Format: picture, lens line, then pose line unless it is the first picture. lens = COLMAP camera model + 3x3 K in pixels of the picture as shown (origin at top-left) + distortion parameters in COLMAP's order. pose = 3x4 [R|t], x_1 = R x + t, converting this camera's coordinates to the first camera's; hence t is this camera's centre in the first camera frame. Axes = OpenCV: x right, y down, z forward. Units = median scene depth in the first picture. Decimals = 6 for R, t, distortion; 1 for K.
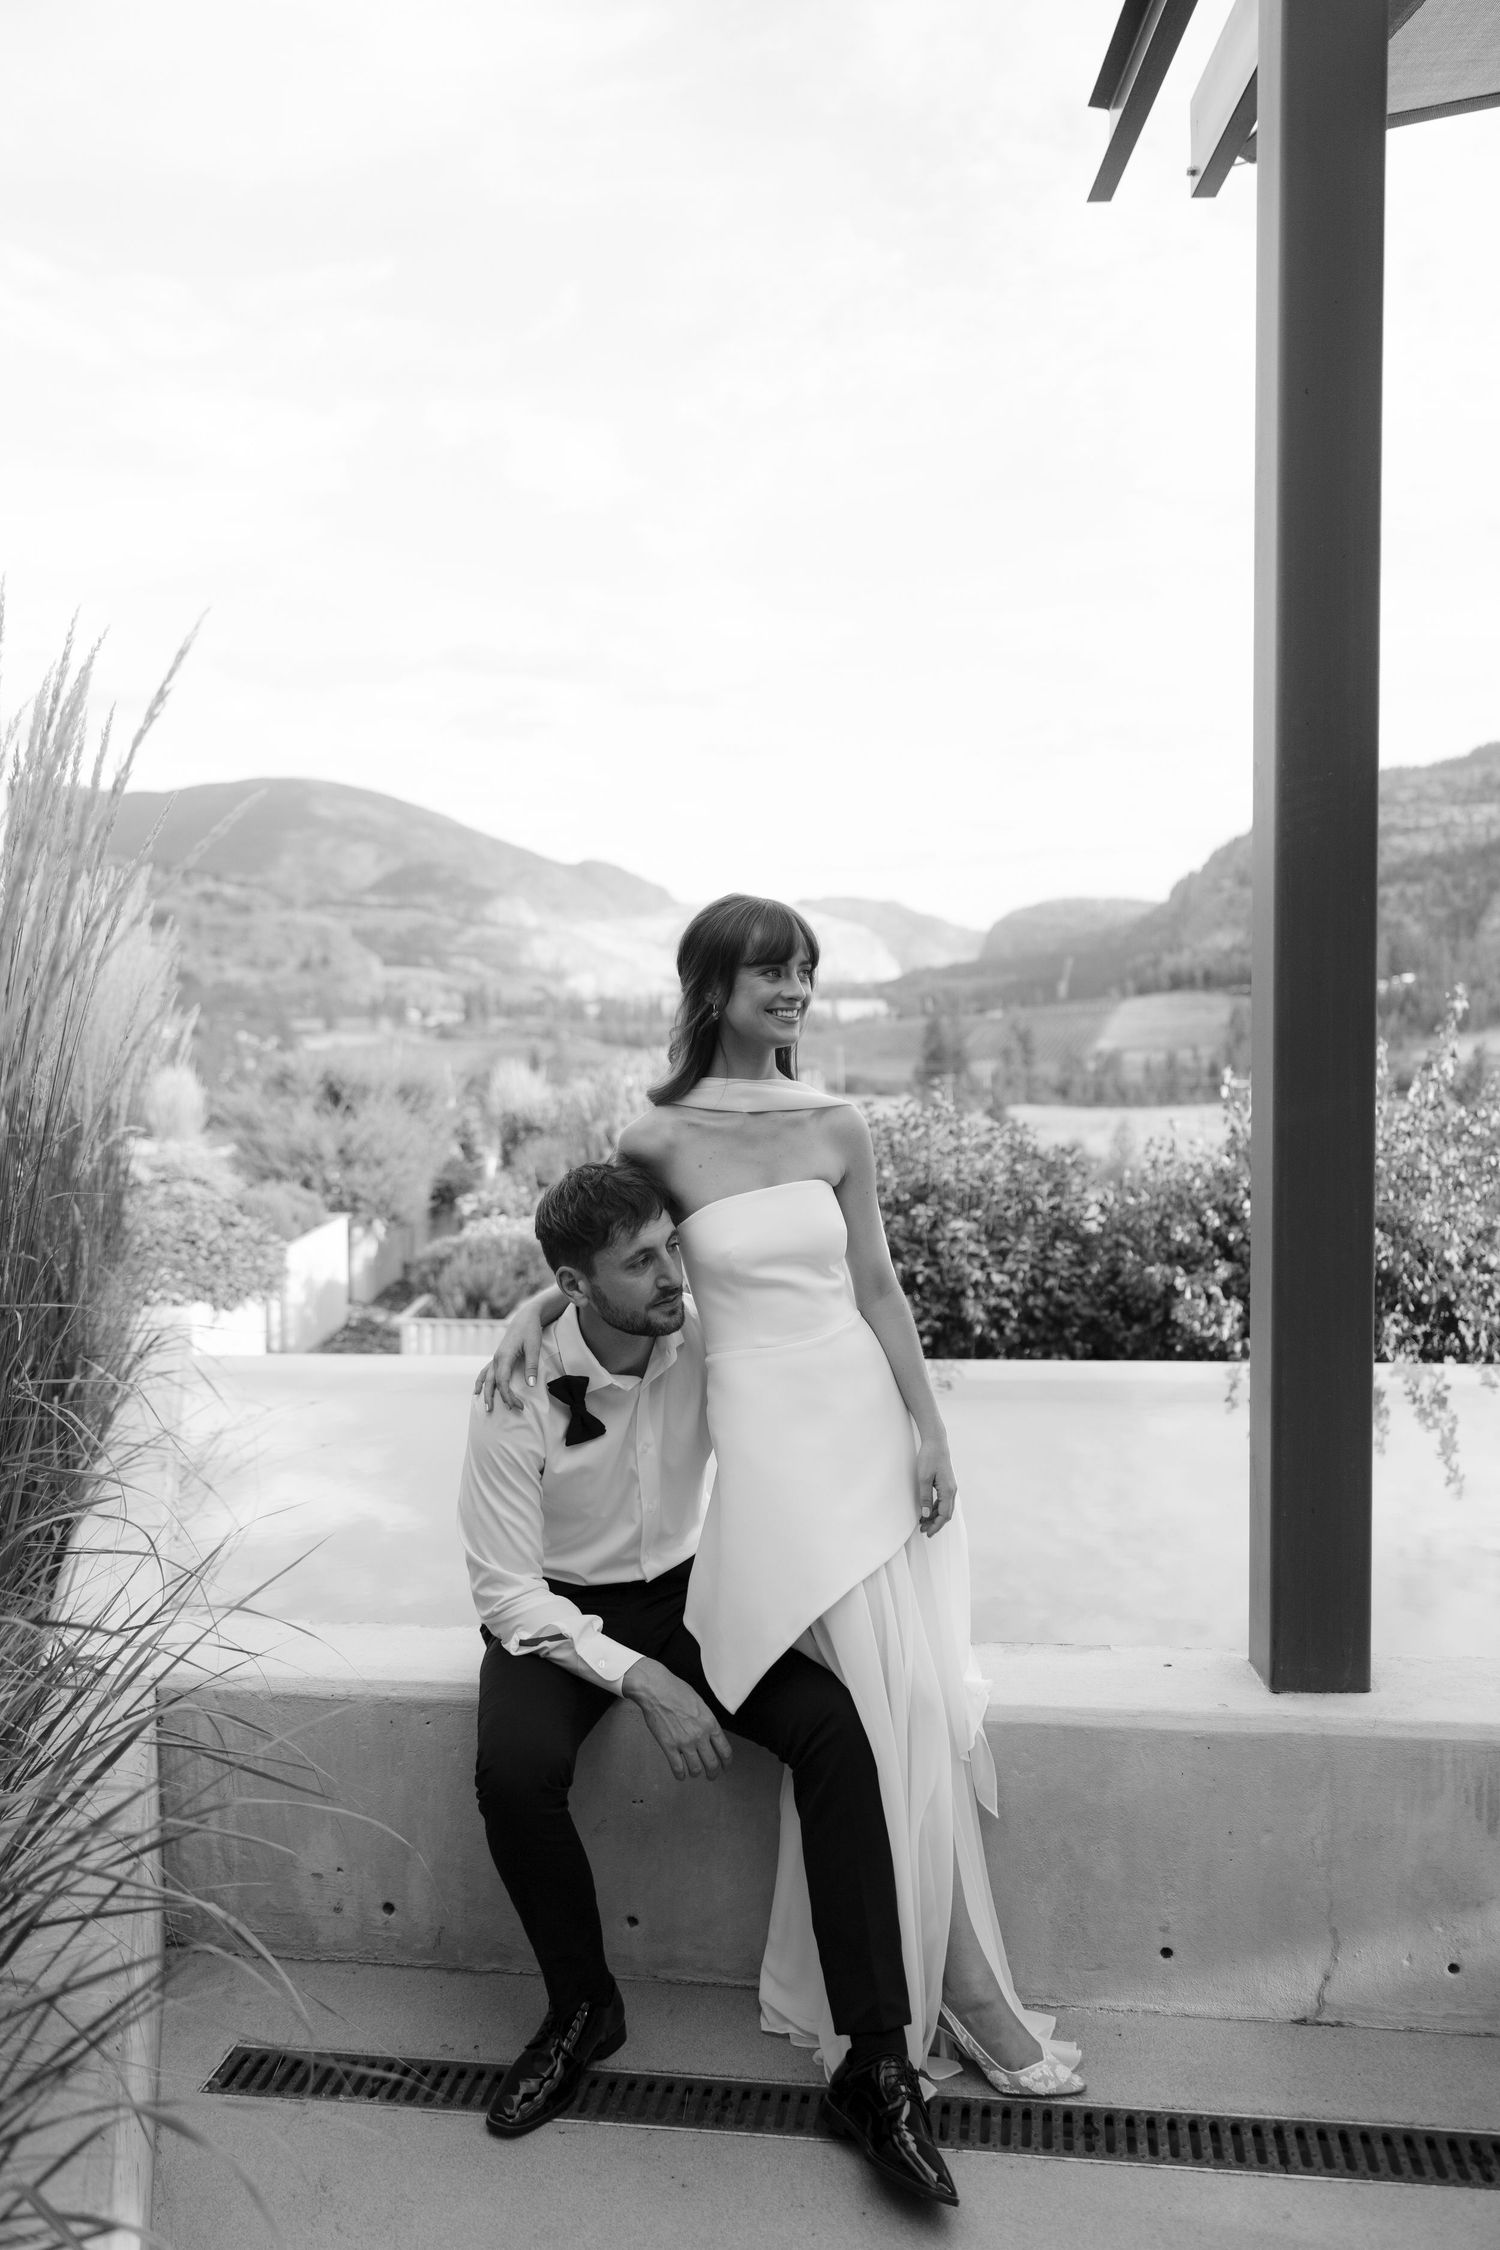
lens RADIAL K [[1906.0, 0, 676.8], [0, 1906.0, 1148.8], [0, 0, 1]] dist [0.003870, -0.001759]
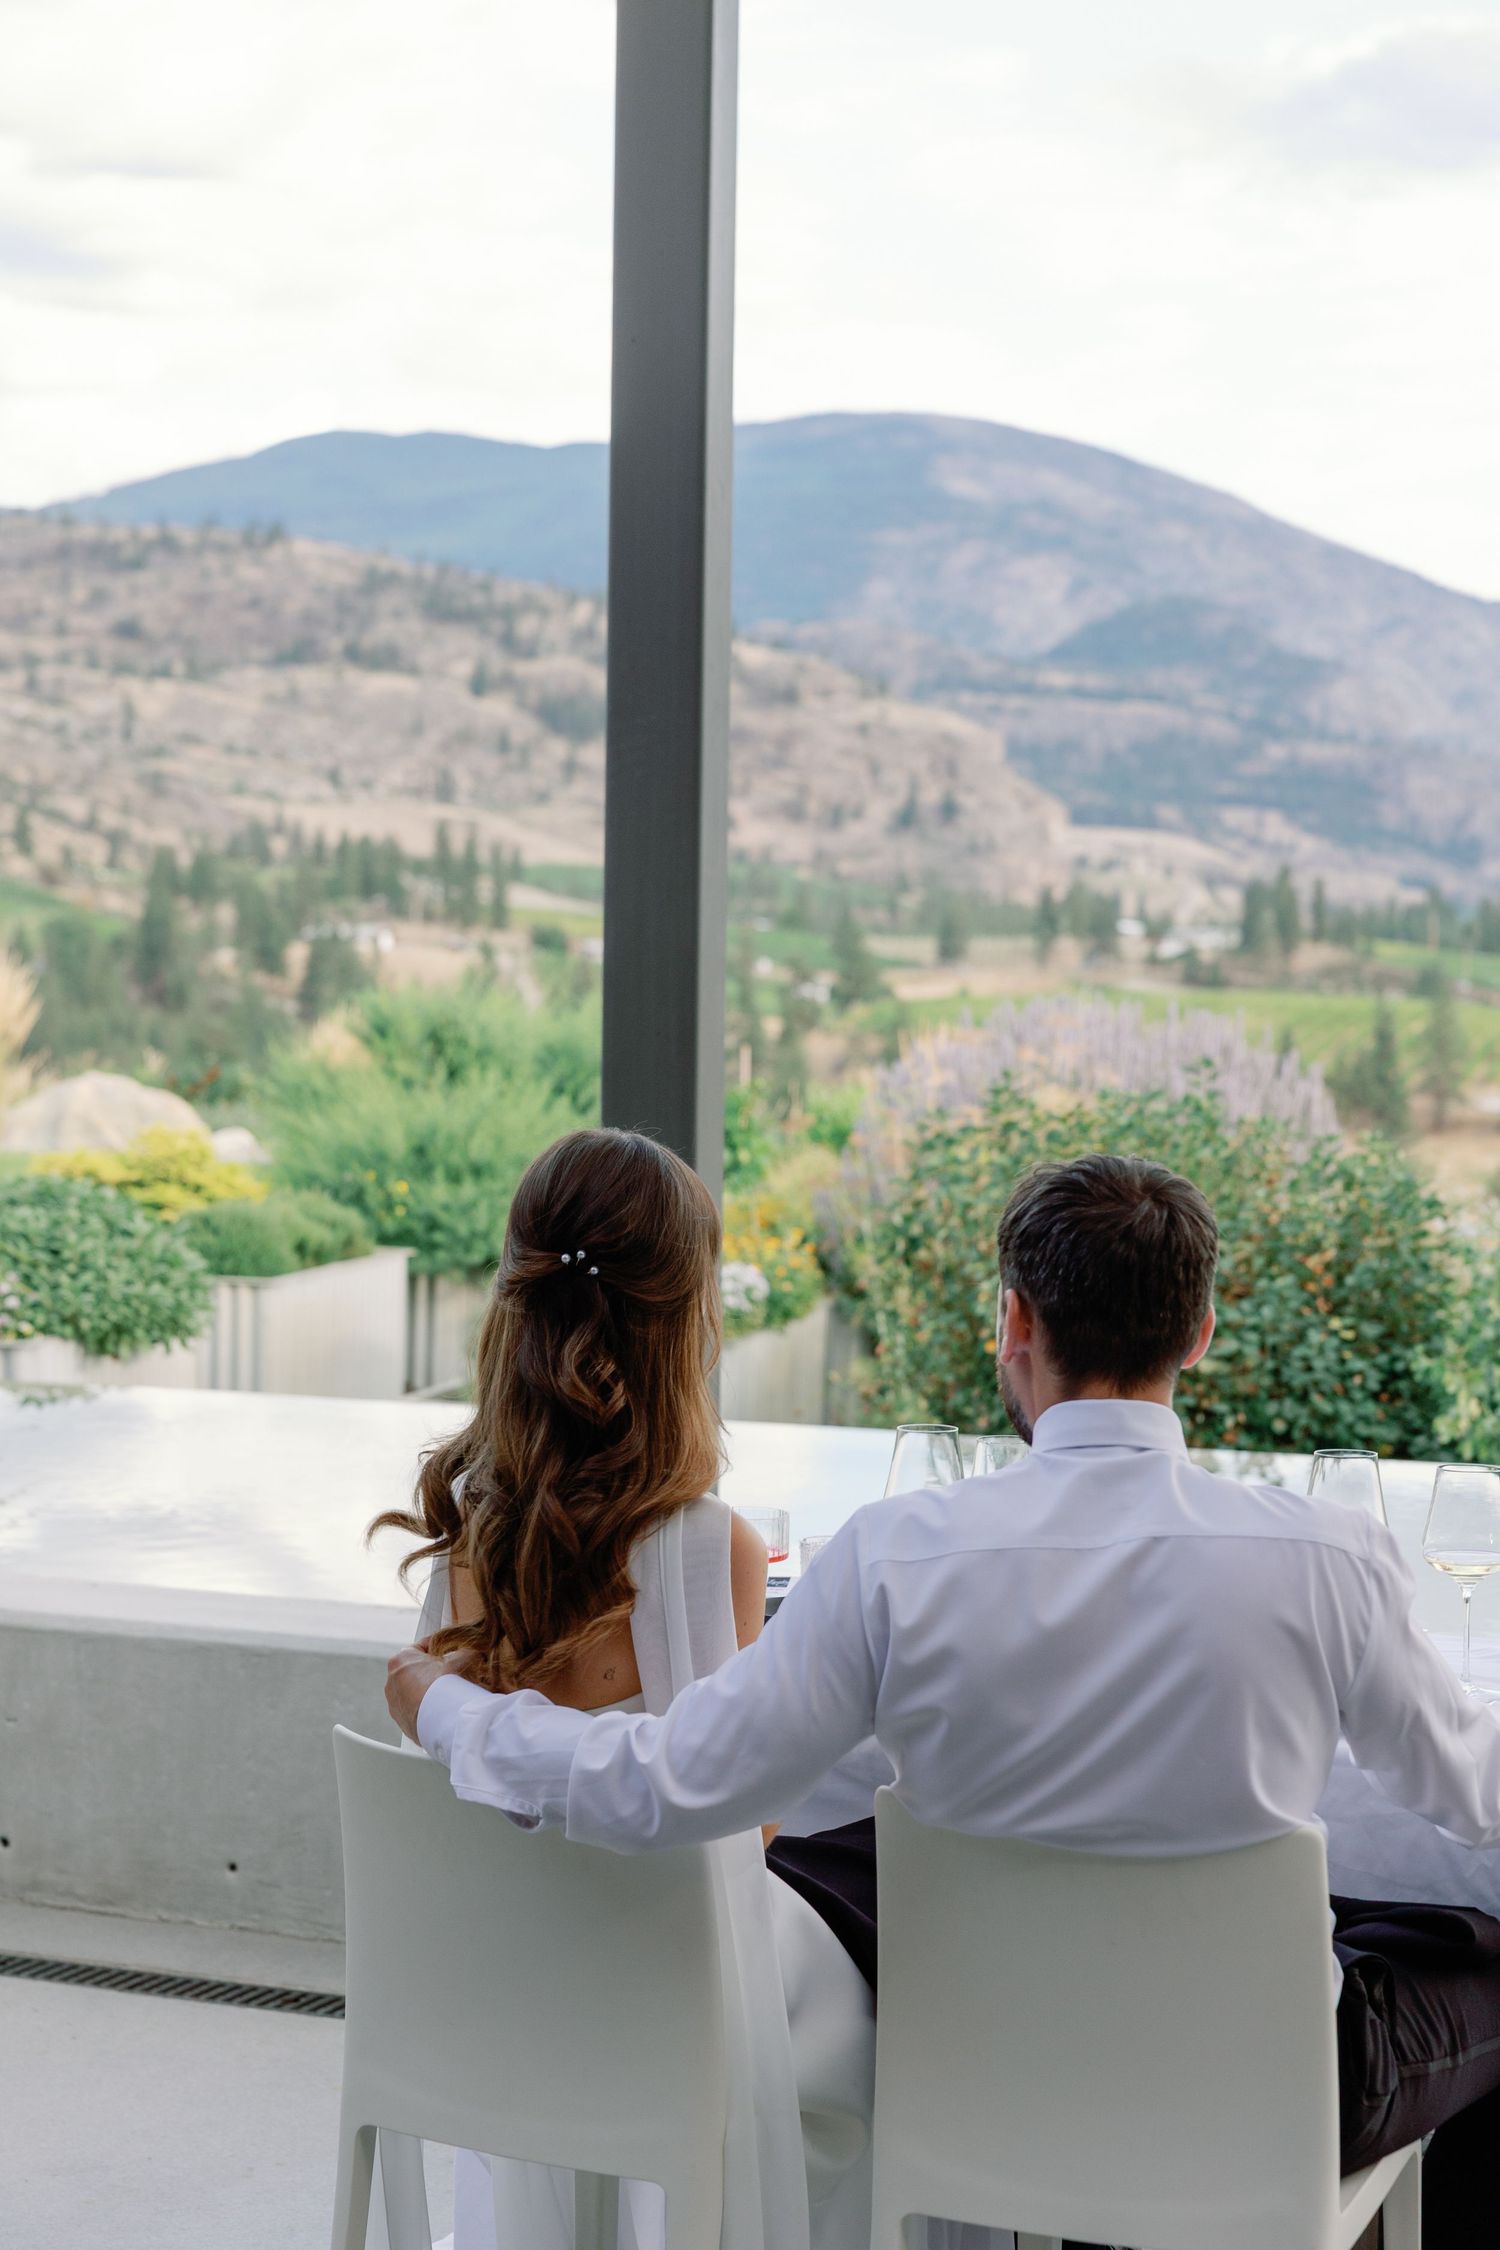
lens RADIAL K [[4291.3, 0, 629.9], [0, 4291.3, 1127.8], [0, 0, 1]] dist [0.052062, 0.184721]
pose [[0.964250, 0.040537, -0.261876, 0.356206], [-0.046964, 0.998728, -0.018328, 0.023060], [0.260800, 0.029972, 0.964928, -0.453090]]
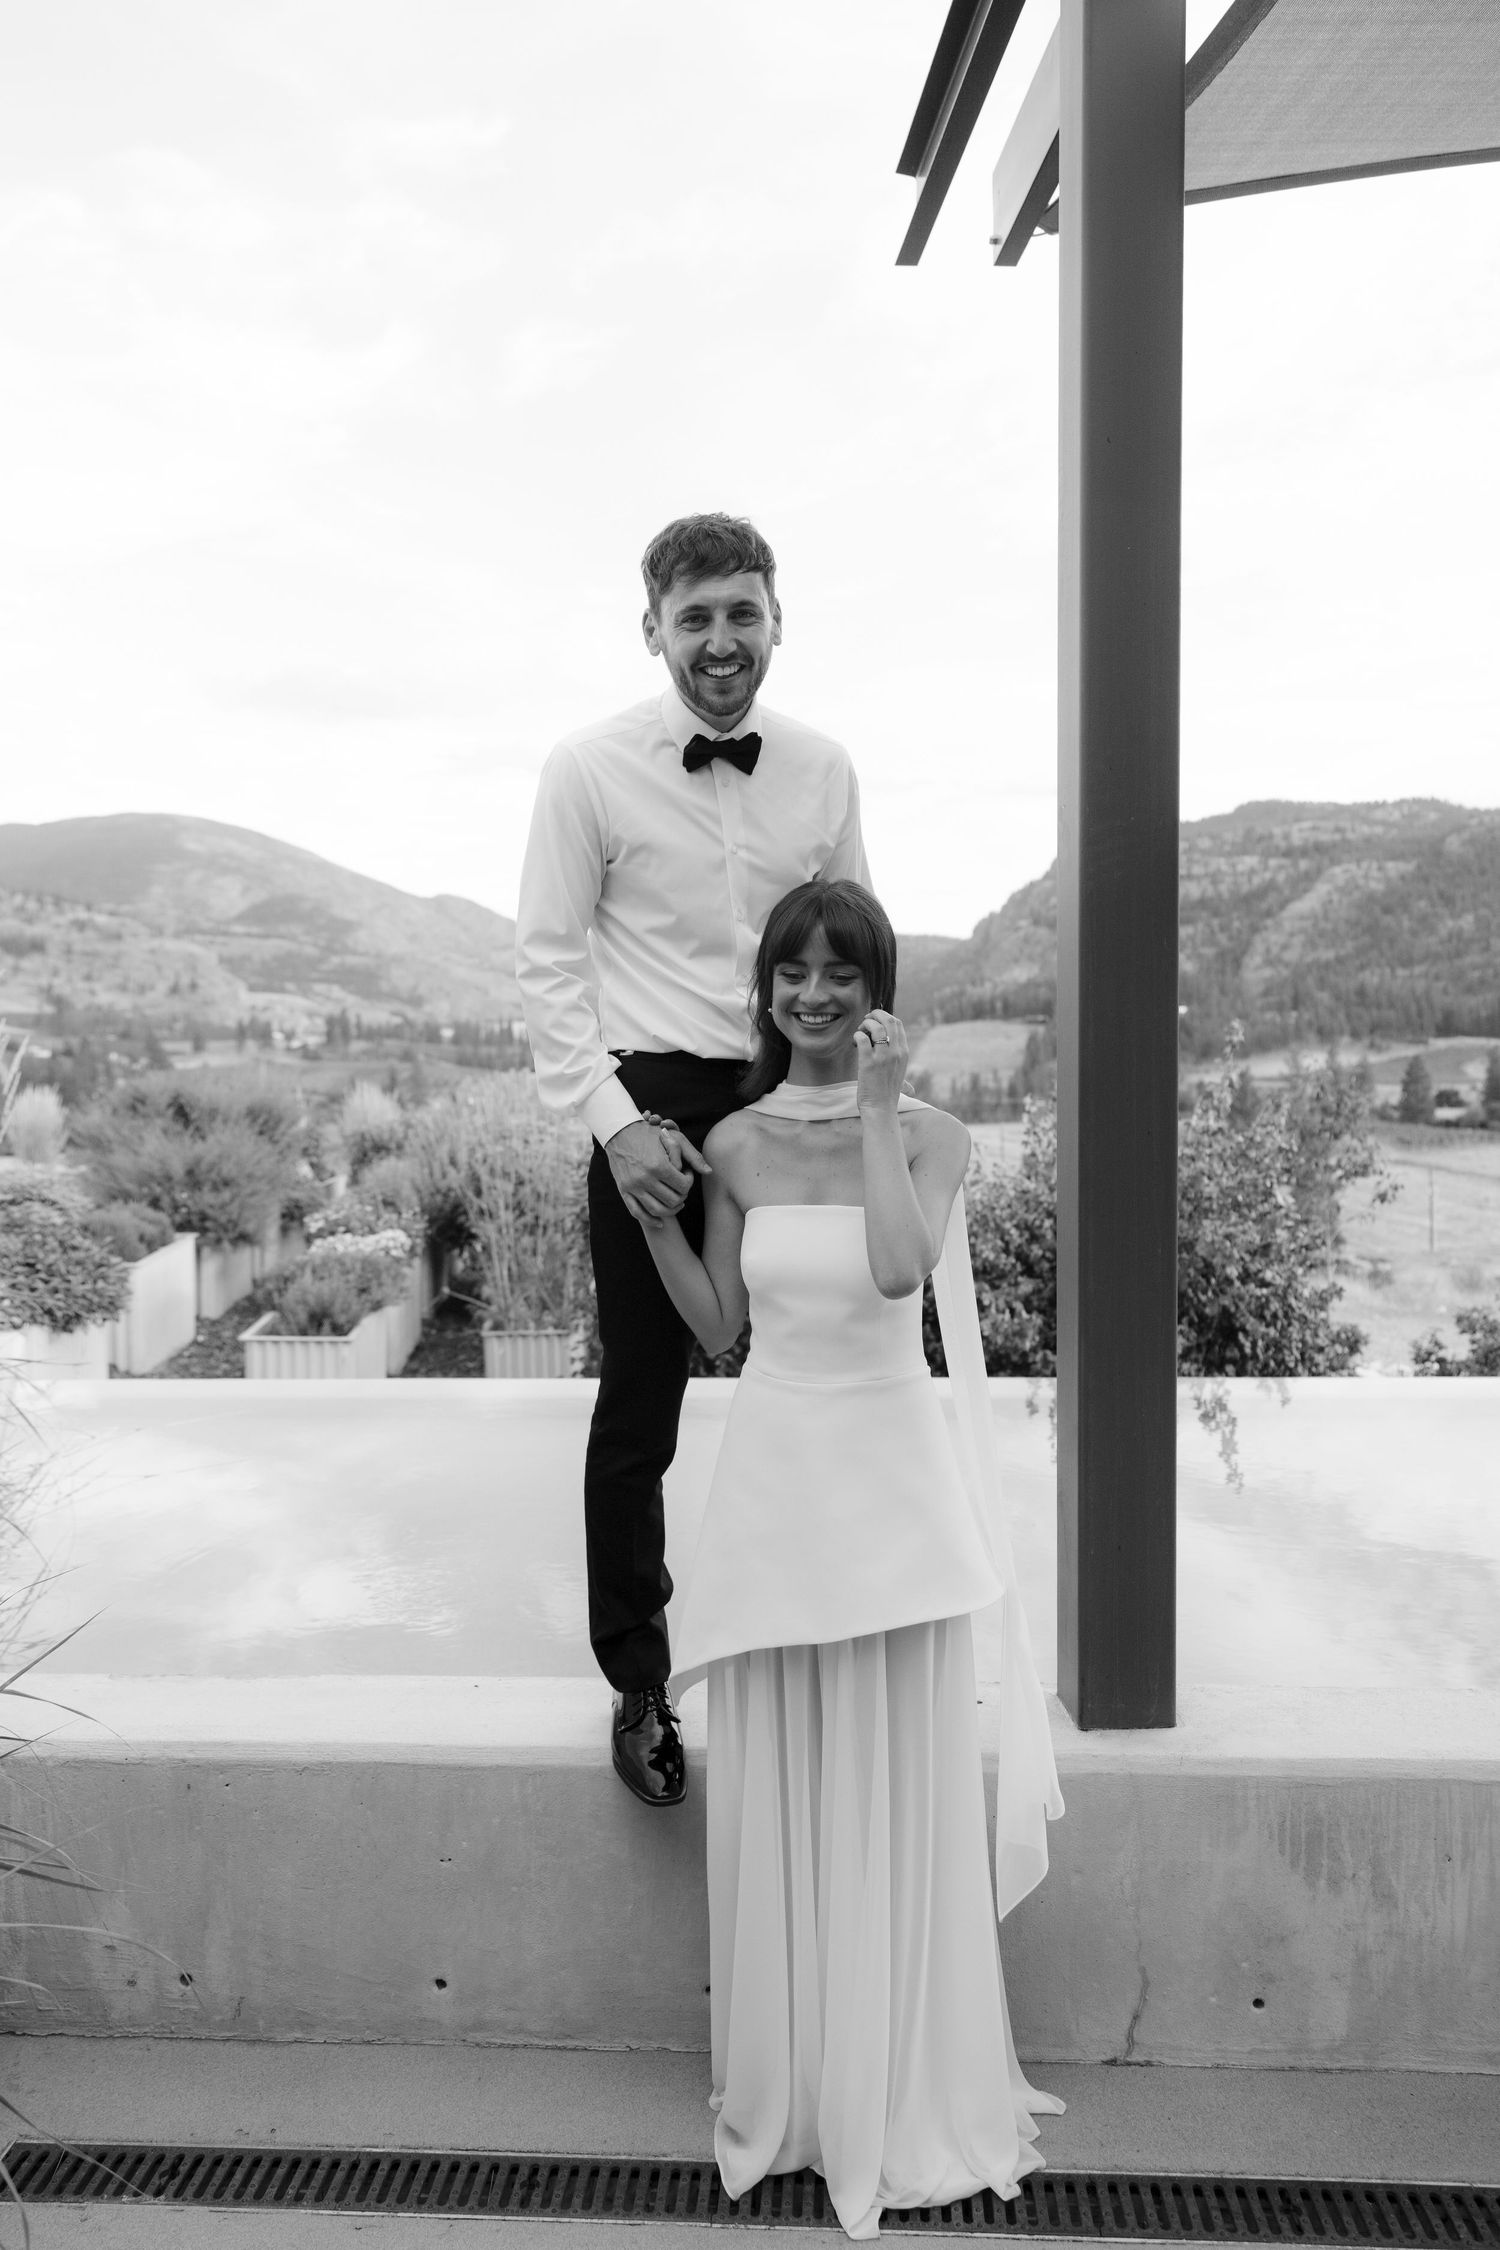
lens RADIAL K [[1753.3, 0, 702.0], [0, 1753.3, 1132.7], [0, 0, 1]] dist [0.001374, 0.007085]
pose [[0.995056, -0.000098, 0.099312, 0.008389], [0.001745, 0.999862, -0.016502, -0.005656], [-0.099297, 0.016594, 0.994919, 0.036551]]
